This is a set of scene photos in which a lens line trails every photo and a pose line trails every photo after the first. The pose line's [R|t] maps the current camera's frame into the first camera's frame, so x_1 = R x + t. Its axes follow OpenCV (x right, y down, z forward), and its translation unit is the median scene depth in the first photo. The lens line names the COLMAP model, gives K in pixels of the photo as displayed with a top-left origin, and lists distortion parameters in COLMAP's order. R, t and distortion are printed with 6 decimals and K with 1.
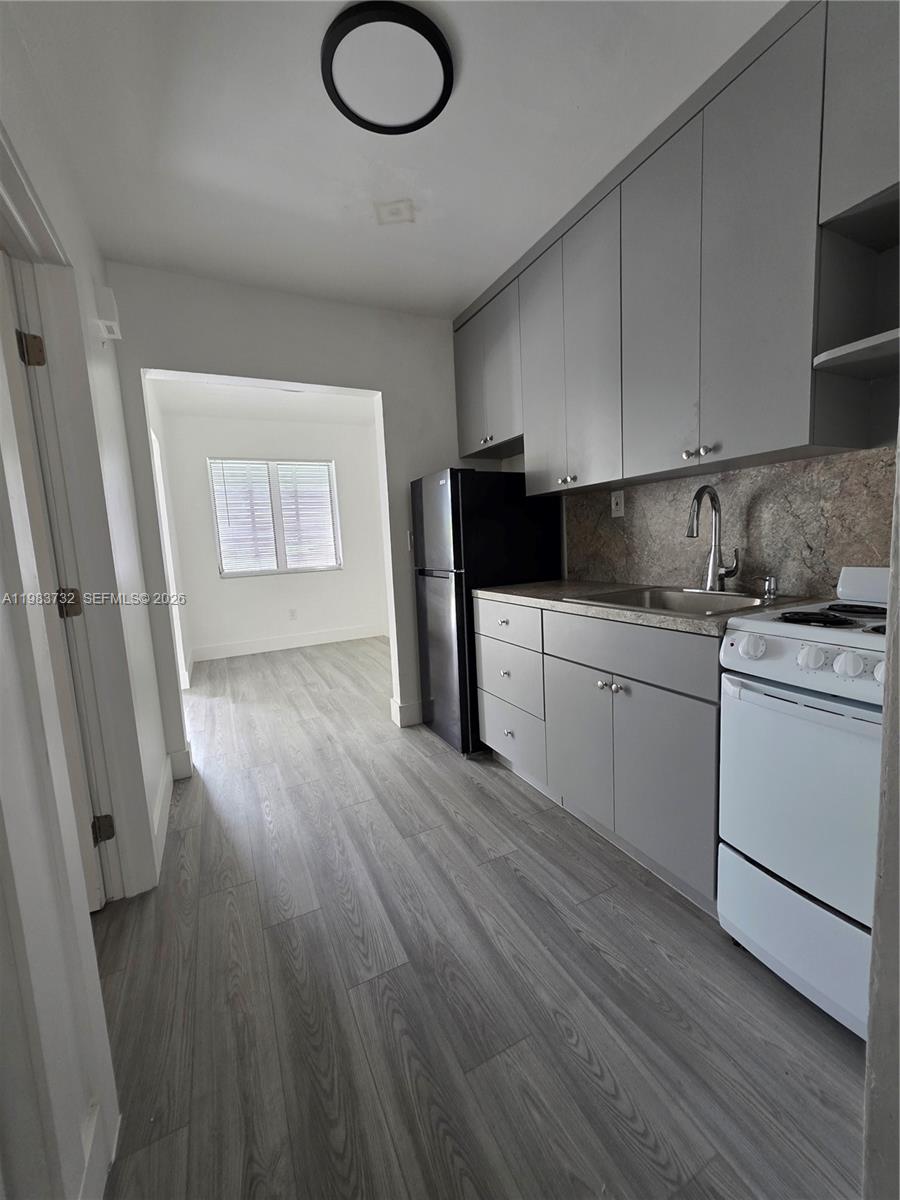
lens RADIAL K [[489.1, 0, 453.8], [0, 489.1, 592.6], [0, 0, 1]] dist [0.011352, 0.002119]
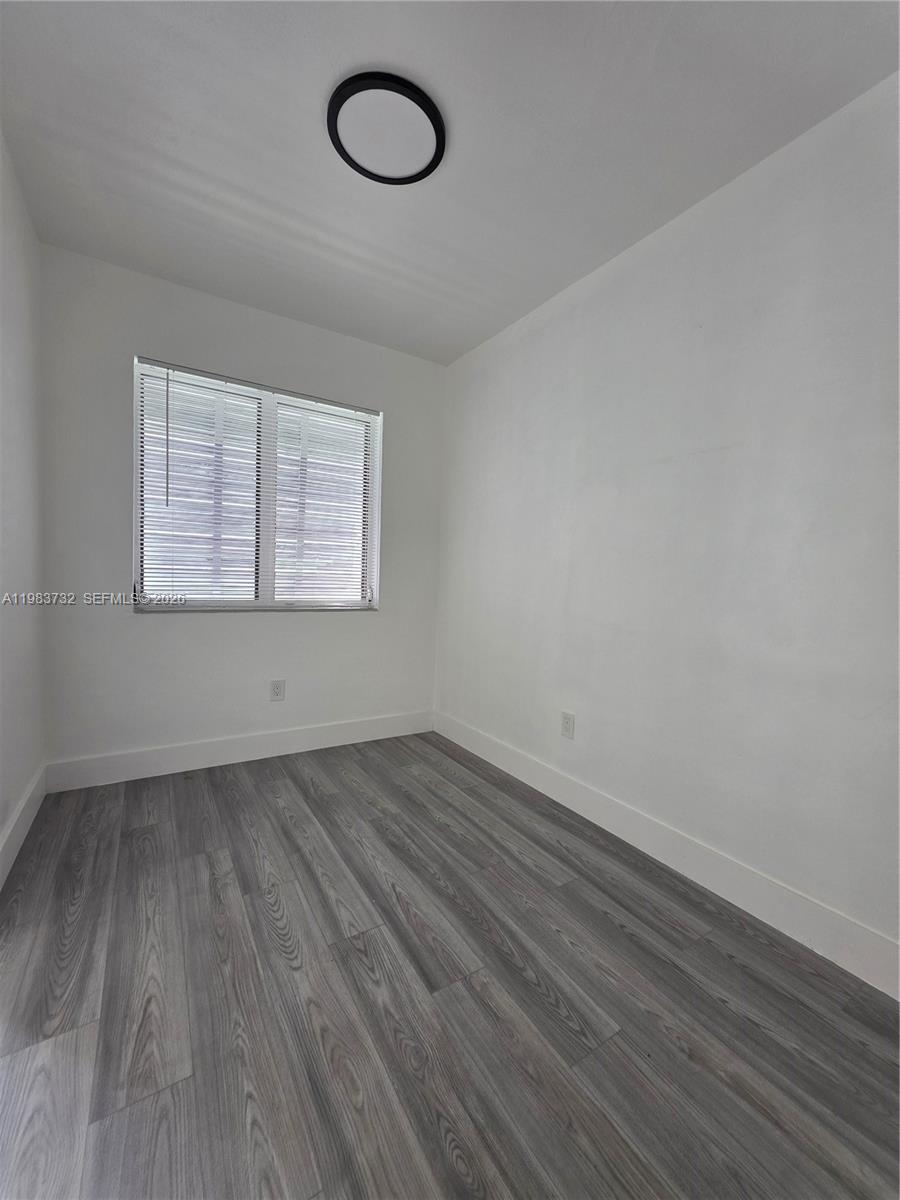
lens RADIAL K [[489.1, 0, 449.8], [0, 489.1, 597.1], [0, 0, 1]] dist [0.011352, 0.002119]
pose [[0.991563, 0.084588, 0.098226, -0.531544], [-0.076840, 0.993816, -0.080154, -0.065802], [-0.104399, 0.071930, 0.991931, 1.189555]]
